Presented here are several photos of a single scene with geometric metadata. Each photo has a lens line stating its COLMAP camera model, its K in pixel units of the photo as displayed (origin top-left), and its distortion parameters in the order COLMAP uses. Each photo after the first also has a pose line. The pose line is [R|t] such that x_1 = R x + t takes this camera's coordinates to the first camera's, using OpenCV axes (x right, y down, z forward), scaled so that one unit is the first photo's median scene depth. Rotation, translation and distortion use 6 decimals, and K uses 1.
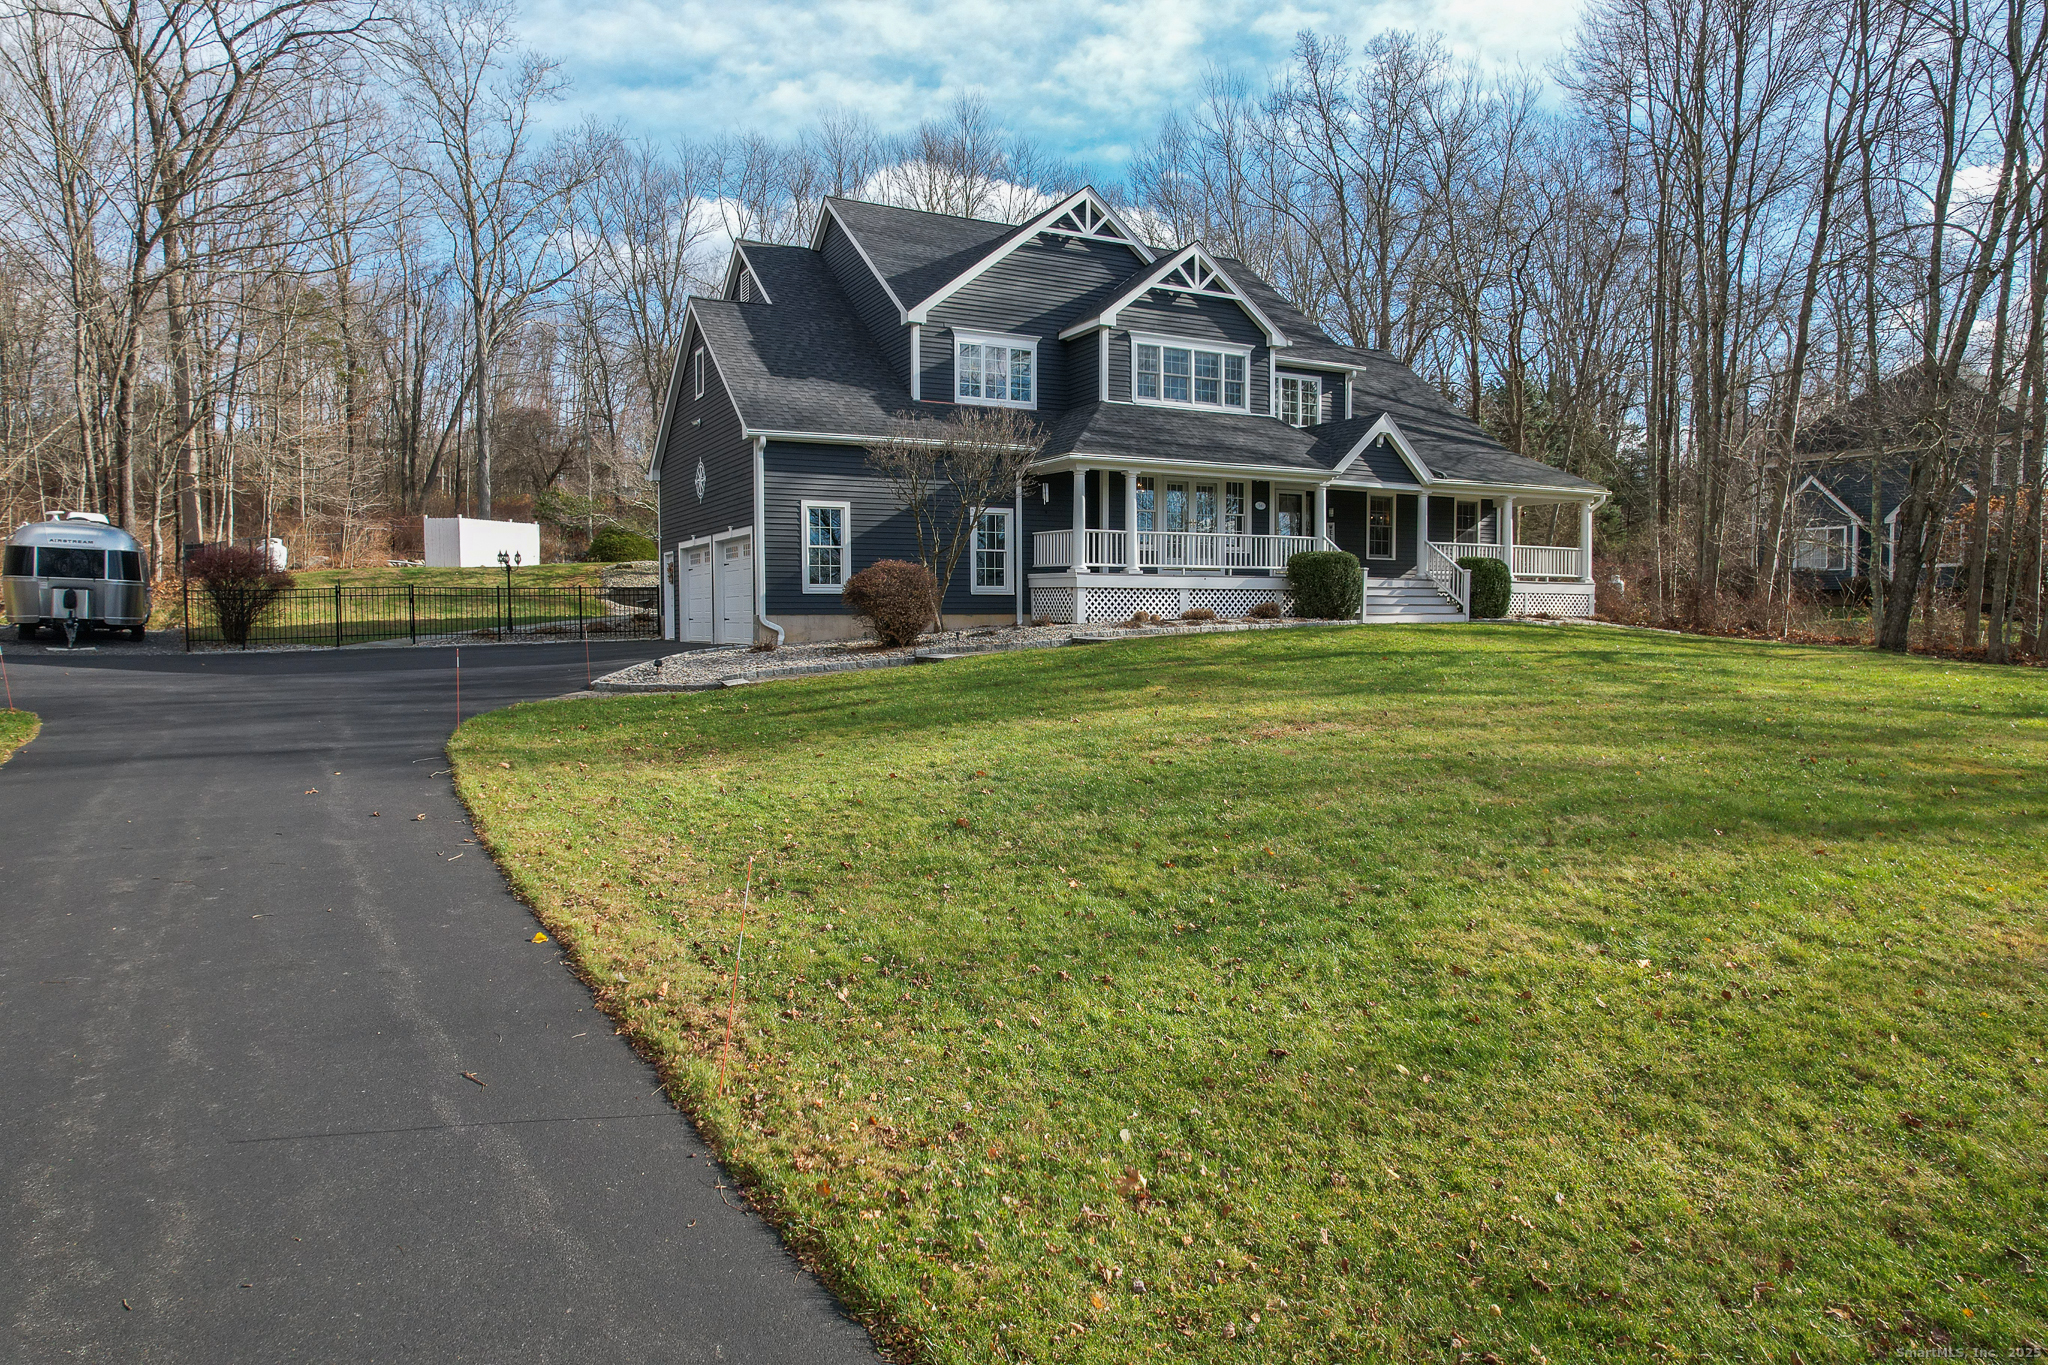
lens RADIAL K [[1309.4, 0, 1024.0], [0, 1309.4, 682.5], [0, 0, 1]] dist [-0.071458, 0.054206]
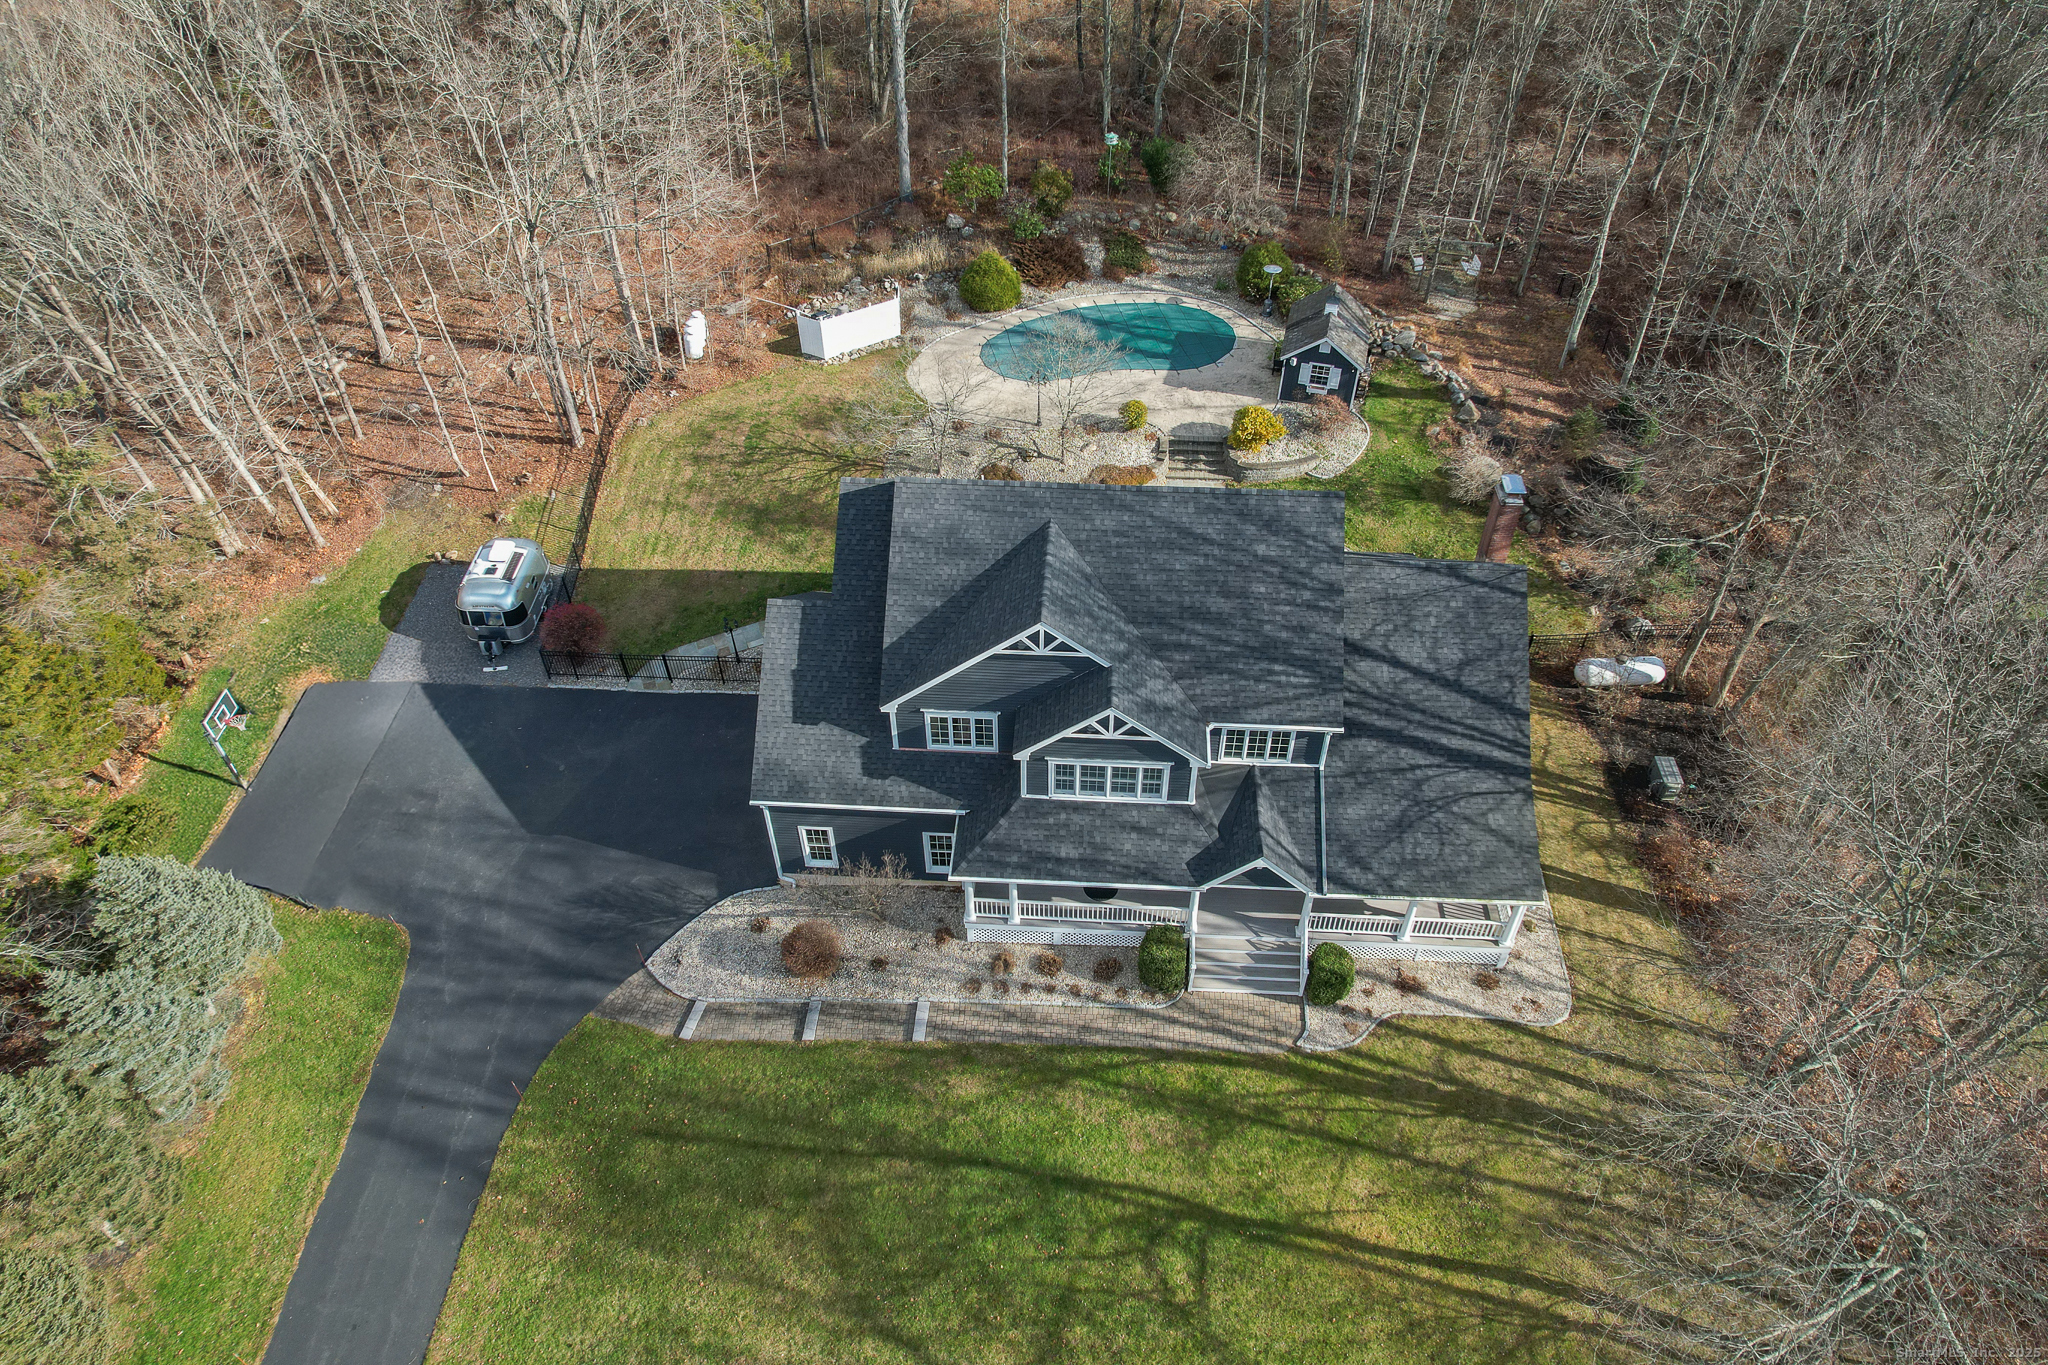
lens RADIAL K [[1309.4, 0, 1024.0], [0, 1309.4, 682.5], [0, 0, 1]] dist [-0.071458, 0.054206]
pose [[0.850550, 0.355073, -0.387928, 0.502922], [-0.014355, 0.753055, 0.657801, -1.104444], [0.525698, -0.553924, 0.645608, 0.235862]]
